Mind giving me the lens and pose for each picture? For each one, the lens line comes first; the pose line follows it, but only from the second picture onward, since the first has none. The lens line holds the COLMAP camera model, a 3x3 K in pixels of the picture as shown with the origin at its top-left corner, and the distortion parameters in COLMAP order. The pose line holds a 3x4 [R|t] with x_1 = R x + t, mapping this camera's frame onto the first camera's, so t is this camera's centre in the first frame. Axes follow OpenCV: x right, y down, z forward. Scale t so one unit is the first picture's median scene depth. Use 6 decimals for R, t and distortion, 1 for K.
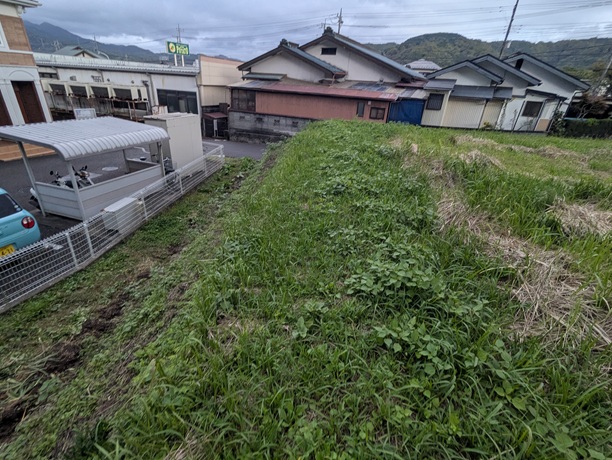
lens RADIAL K [[288.4, 0, 285.3], [0, 288.4, 239.9], [0, 0, 1]] dist [-0.000616, 0.000342]
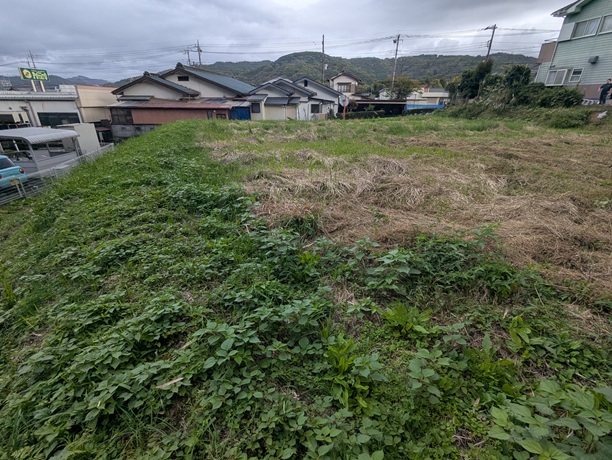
lens RADIAL K [[289.3, 0, 306.0], [0, 289.3, 230.0], [0, 0, 1]] dist [-0.001649, -0.000281]
pose [[0.915633, -0.207082, 0.344576, 0.063919], [0.231090, 0.972481, -0.029631, 0.260683], [-0.328957, 0.106759, 0.938291, -0.470626]]
